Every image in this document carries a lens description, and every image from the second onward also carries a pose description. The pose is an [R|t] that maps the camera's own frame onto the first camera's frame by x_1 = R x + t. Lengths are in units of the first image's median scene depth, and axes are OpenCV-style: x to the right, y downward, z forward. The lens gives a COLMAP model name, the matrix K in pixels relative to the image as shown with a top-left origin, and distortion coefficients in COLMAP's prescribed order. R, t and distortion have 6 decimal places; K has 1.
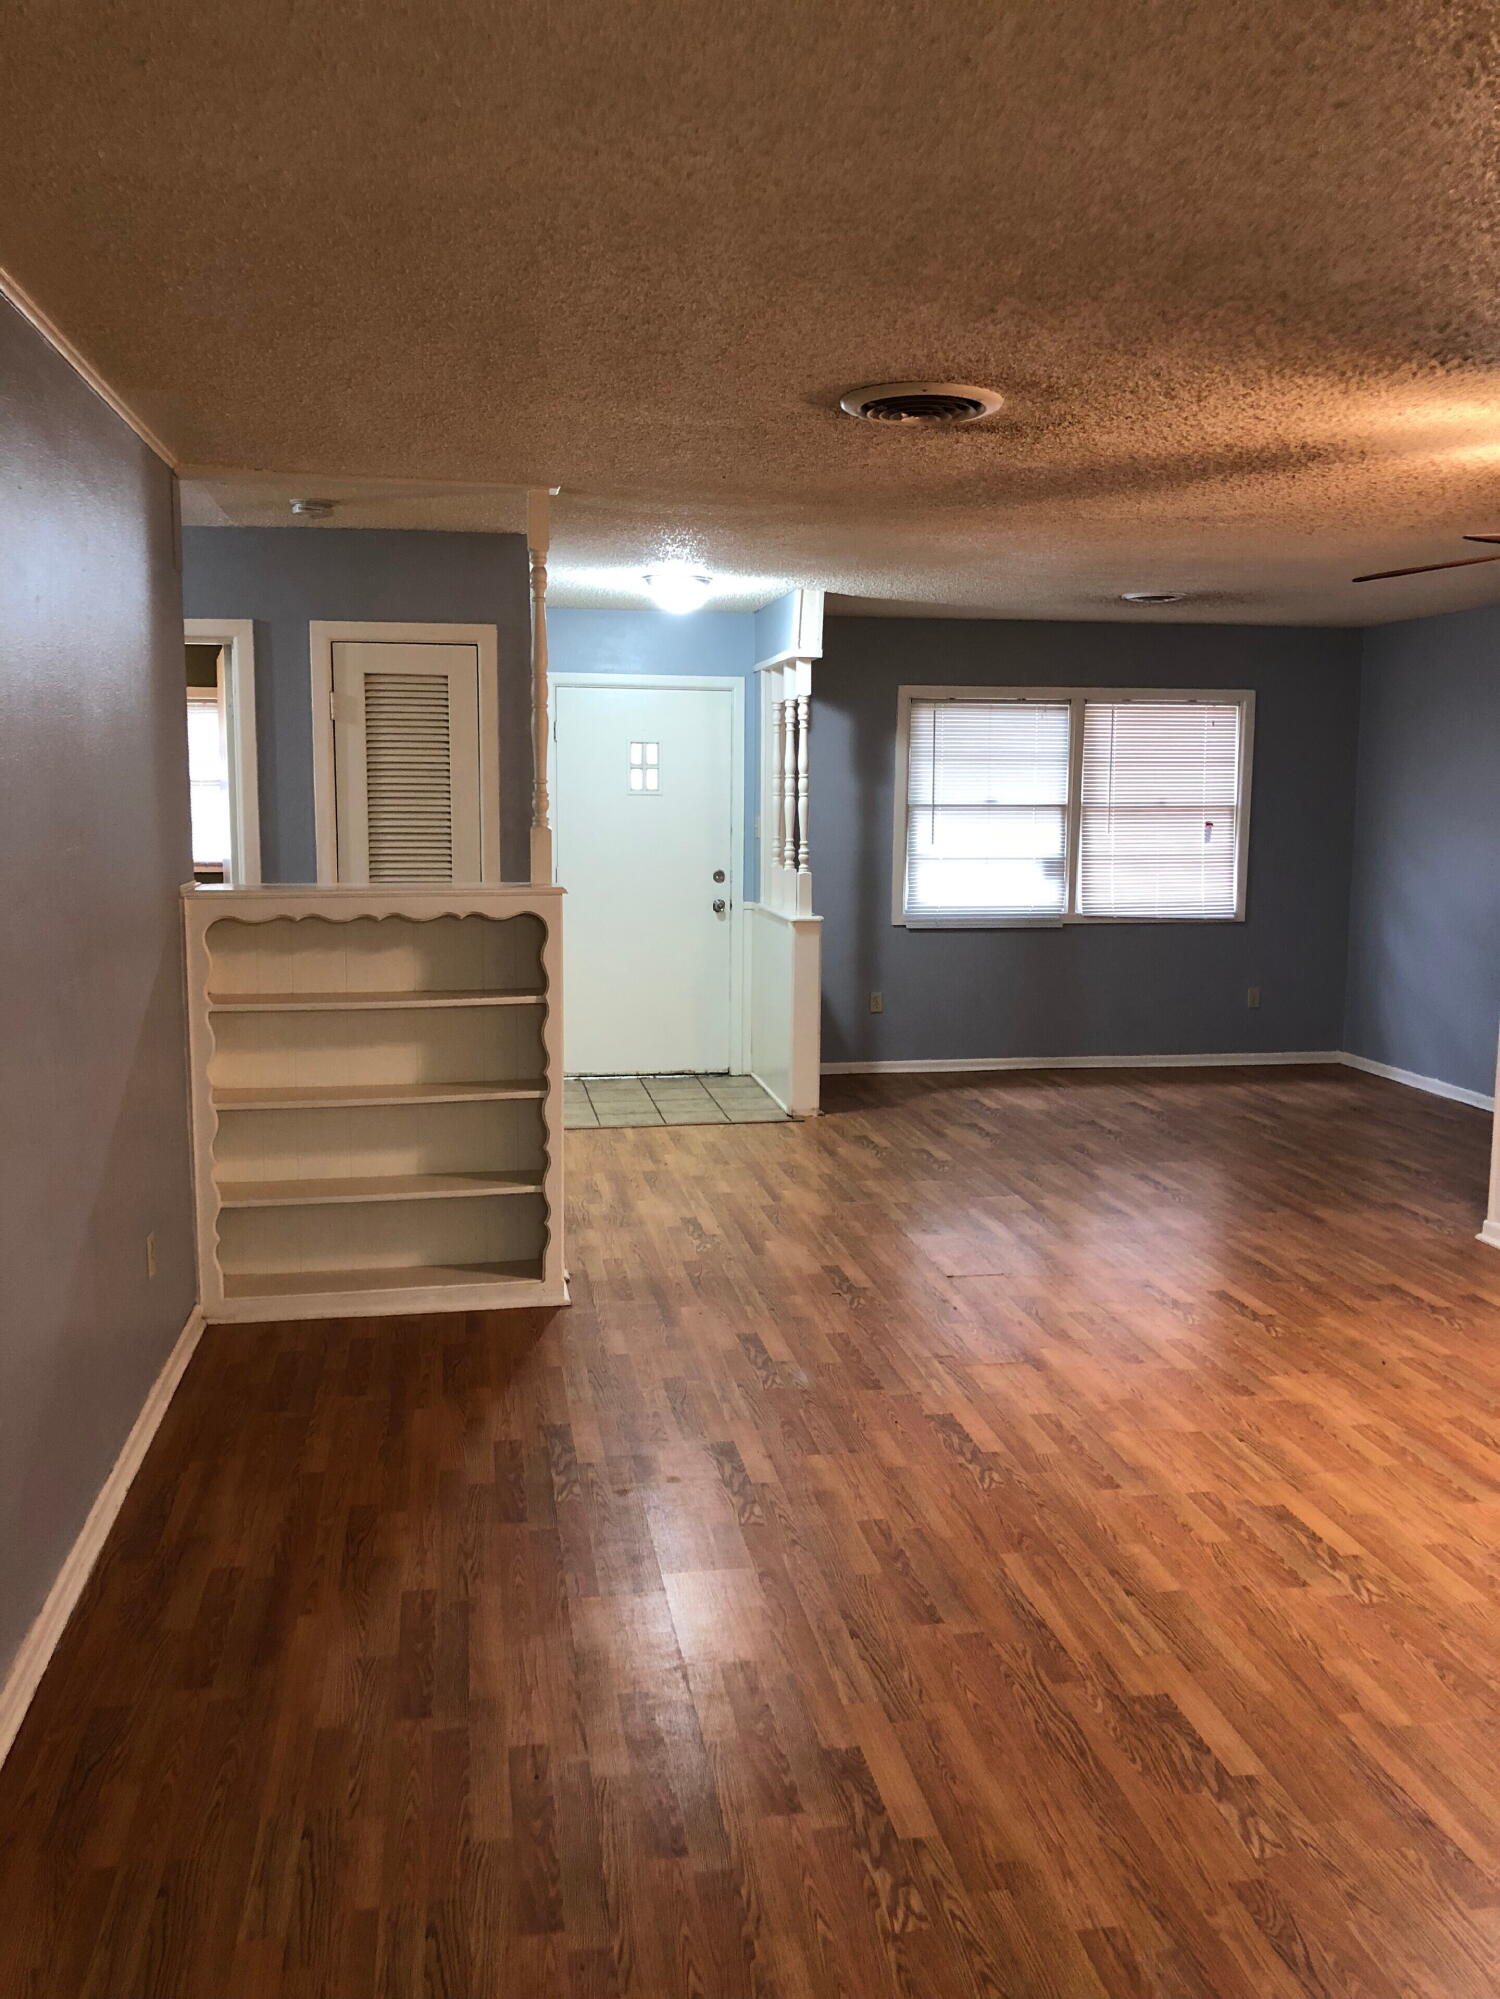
lens RADIAL K [[1674.0, 0, 750.0], [0, 1674.0, 999.5], [0, 0, 1]] dist [0.013003, -0.002779]
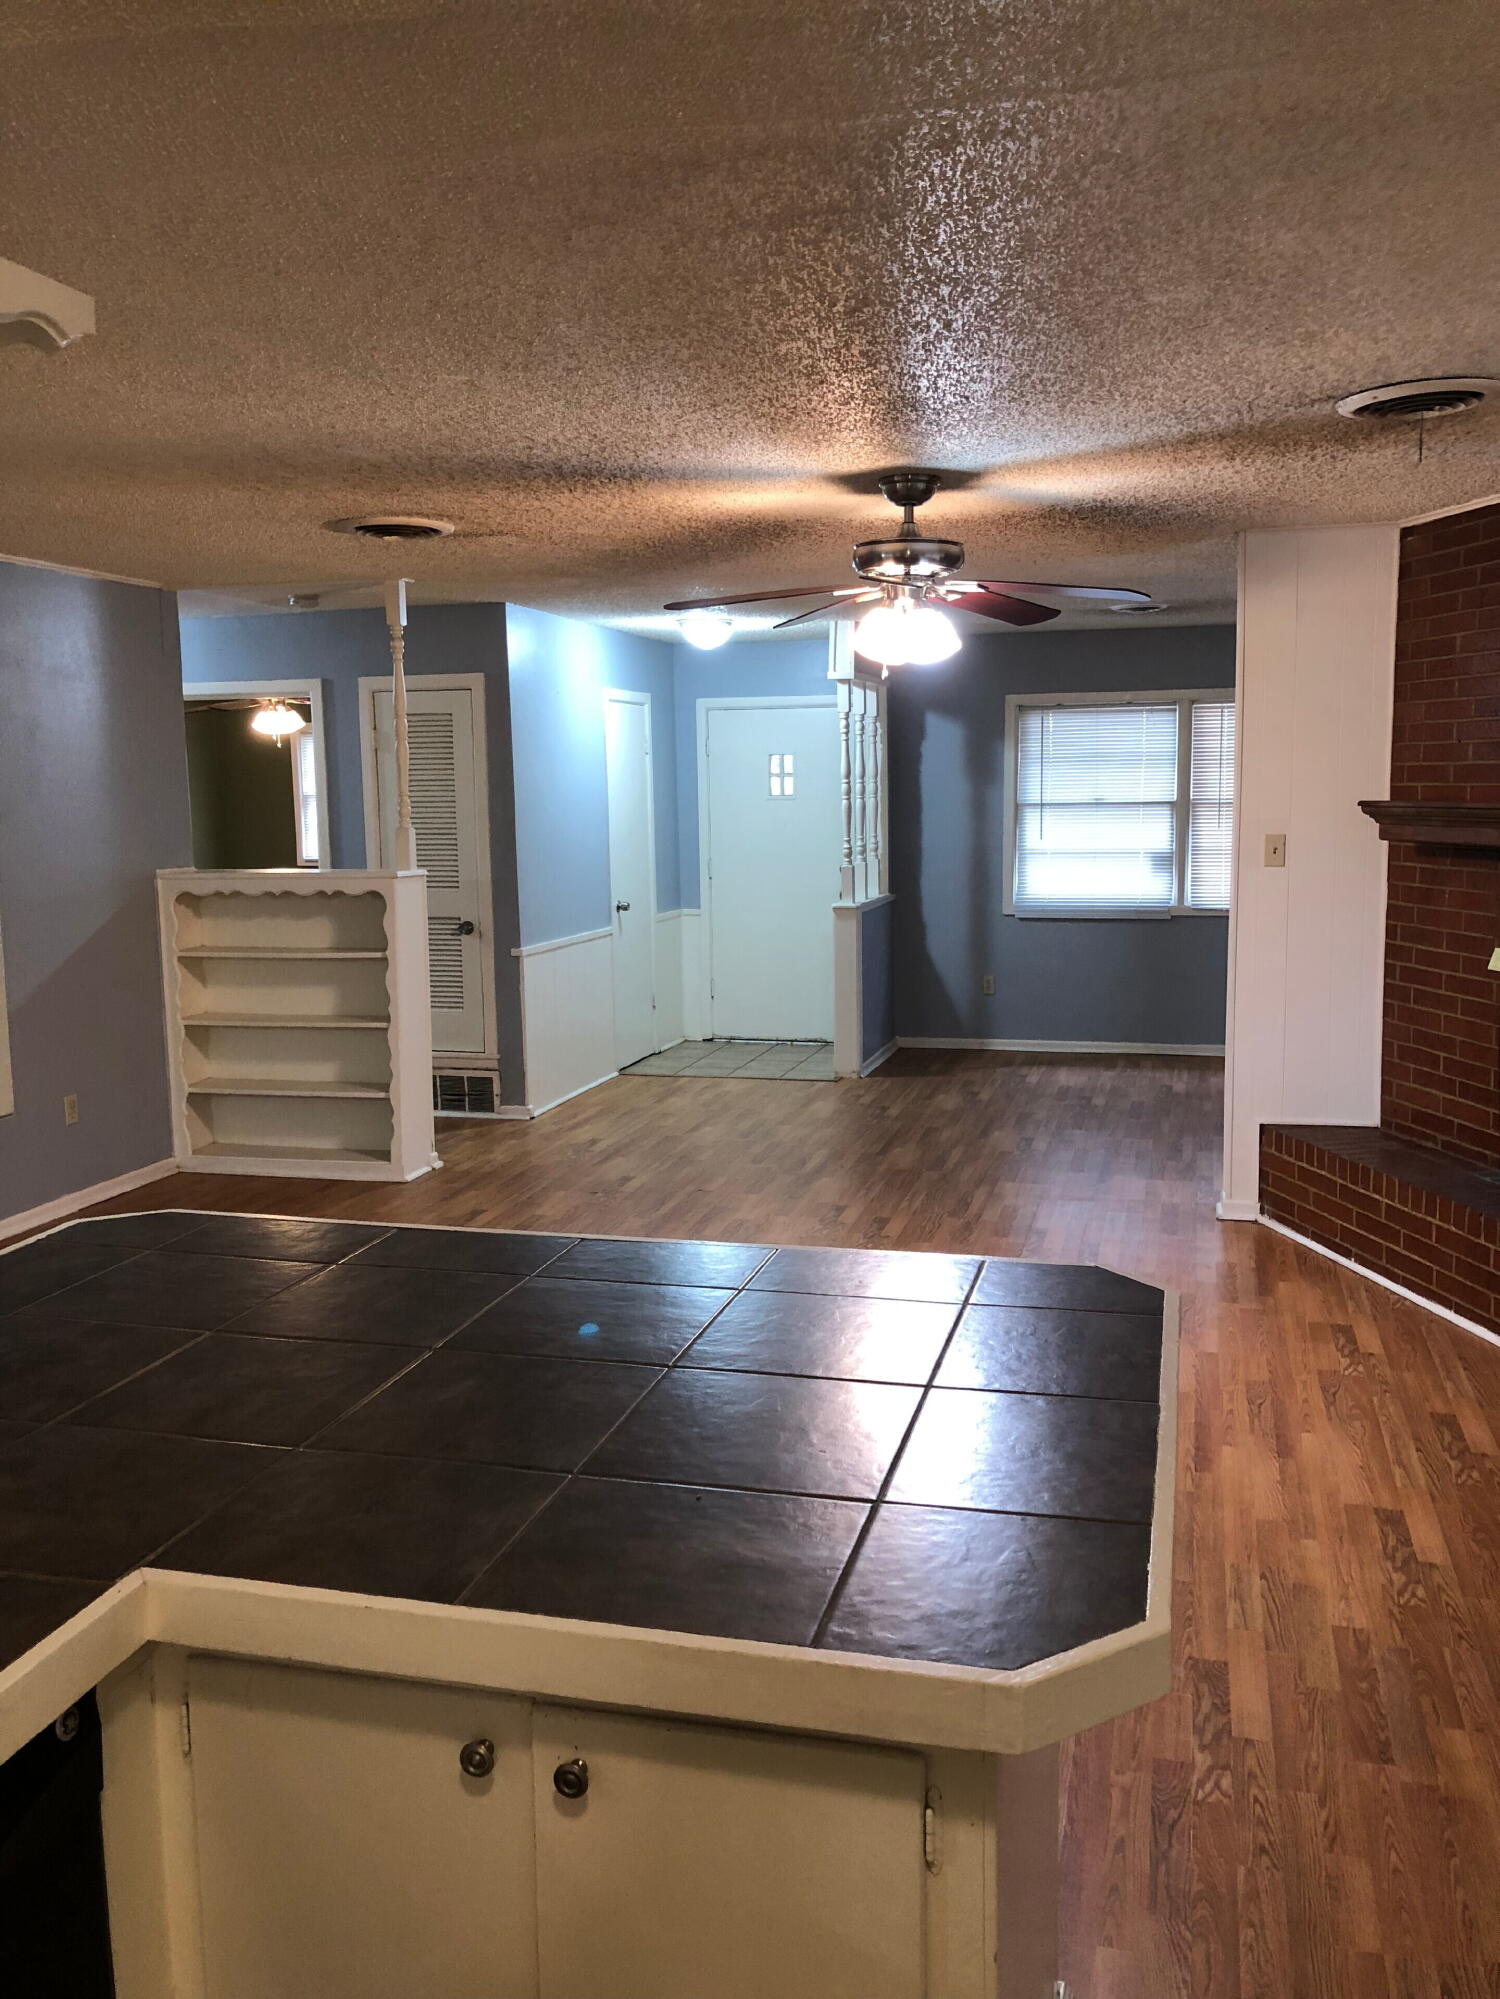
lens RADIAL K [[1674.0, 0, 750.0], [0, 1674.0, 999.5], [0, 0, 1]] dist [0.013003, -0.002779]
pose [[0.909685, 0.034173, -0.413892, 0.401922], [-0.033929, 0.999393, 0.007943, 0.008531], [0.413912, 0.006817, 0.910292, -0.066533]]
